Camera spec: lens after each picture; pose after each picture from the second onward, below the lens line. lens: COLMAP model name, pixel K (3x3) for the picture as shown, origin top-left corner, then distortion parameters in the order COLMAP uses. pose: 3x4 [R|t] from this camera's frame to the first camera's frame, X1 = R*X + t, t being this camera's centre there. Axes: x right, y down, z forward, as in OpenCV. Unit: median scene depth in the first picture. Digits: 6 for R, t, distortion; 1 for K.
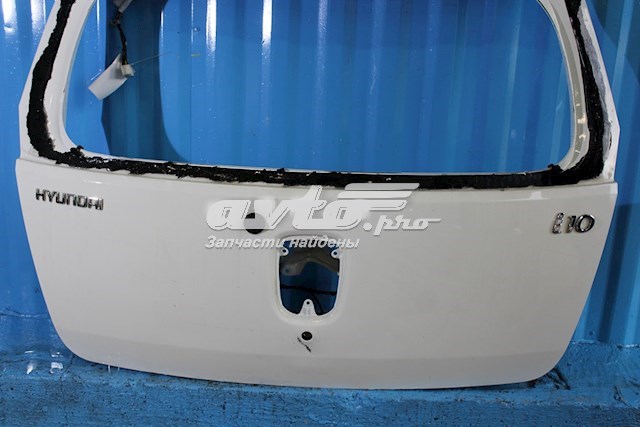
lens RADIAL K [[657.6, 0, 320.0], [0, 657.6, 213.5], [0, 0, 1]] dist [-0.105911, 0.115810]
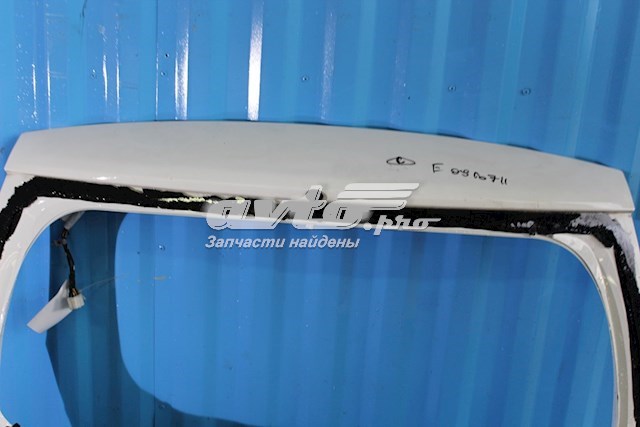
lens RADIAL K [[775.6, 0, 320.0], [0, 775.6, 213.5], [0, 0, 1]] dist [-0.050247, 0.014020]
pose [[0.999740, 0.022794, 0.001082, 0.007517], [-0.022819, 0.998360, 0.052507, -0.385794], [0.000117, -0.052518, 0.998620, 0.034273]]
